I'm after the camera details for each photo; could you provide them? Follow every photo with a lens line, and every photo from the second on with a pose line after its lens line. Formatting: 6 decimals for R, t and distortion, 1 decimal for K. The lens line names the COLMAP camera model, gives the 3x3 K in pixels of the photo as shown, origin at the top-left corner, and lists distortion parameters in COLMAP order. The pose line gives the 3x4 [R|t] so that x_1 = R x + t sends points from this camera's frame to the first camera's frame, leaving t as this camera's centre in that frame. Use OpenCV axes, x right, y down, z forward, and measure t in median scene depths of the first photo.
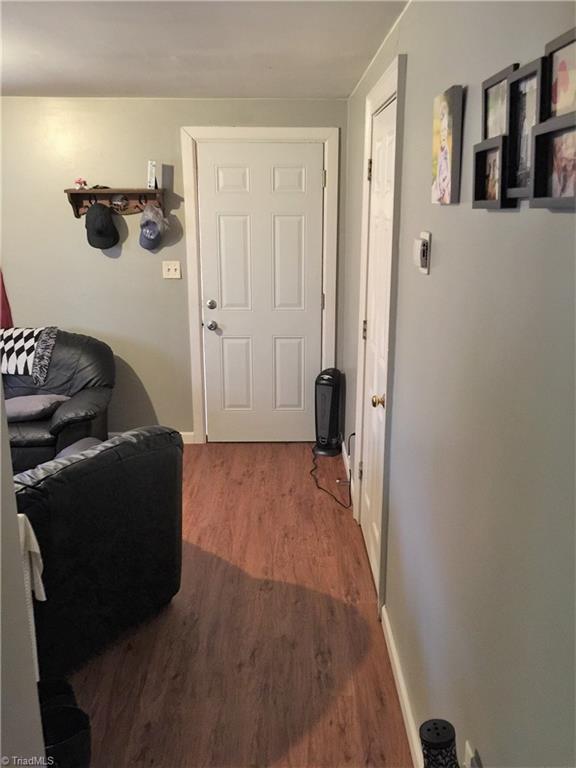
lens RADIAL K [[668.4, 0, 288.0], [0, 668.4, 384.0], [0, 0, 1]] dist [0.075260, -0.112311]
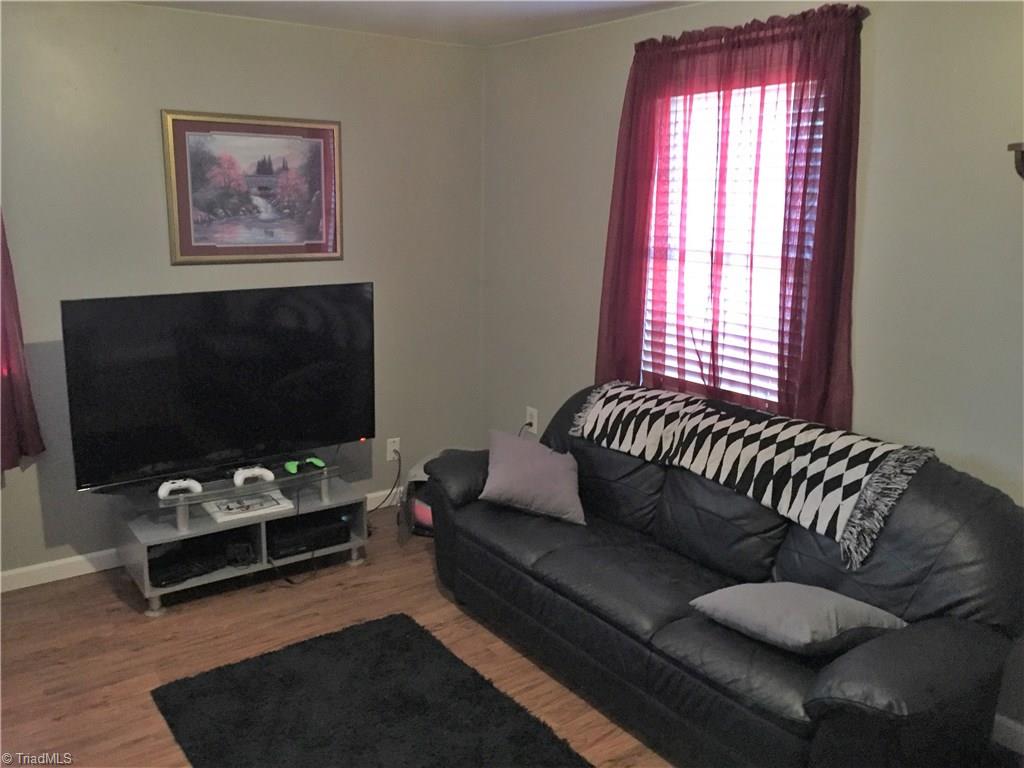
lens RADIAL K [[891.2, 0, 512.0], [0, 891.2, 384.0], [0, 0, 1]] dist [0.075260, -0.112311]
pose [[0.587456, 0.179614, -0.789072, -0.045981], [-0.220371, 0.973715, 0.057580, -0.104412], [0.778673, 0.140063, 0.611596, 0.433191]]
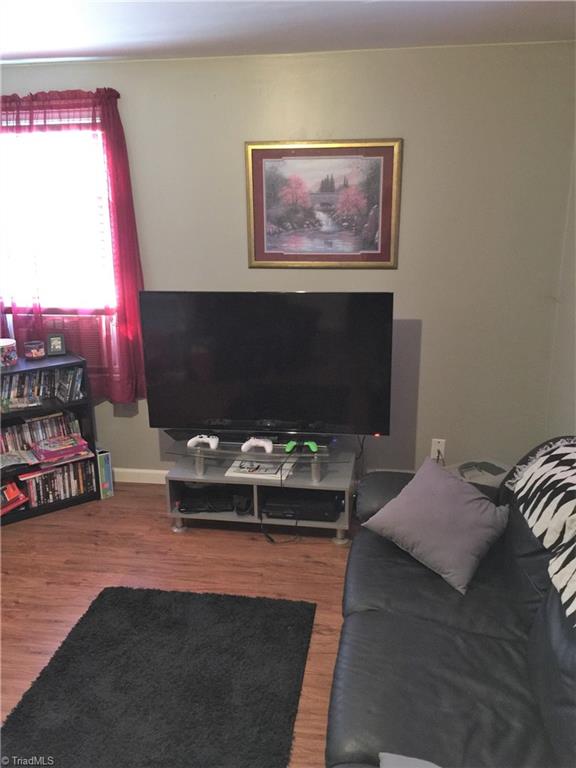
lens RADIAL K [[668.4, 0, 288.0], [0, 668.4, 384.0], [0, 0, 1]] dist [0.075260, -0.112311]
pose [[-0.162603, 0.270637, -0.948850, -0.134040], [-0.241688, 0.921428, 0.304233, -0.220259], [0.956633, 0.278795, -0.084418, 0.834669]]
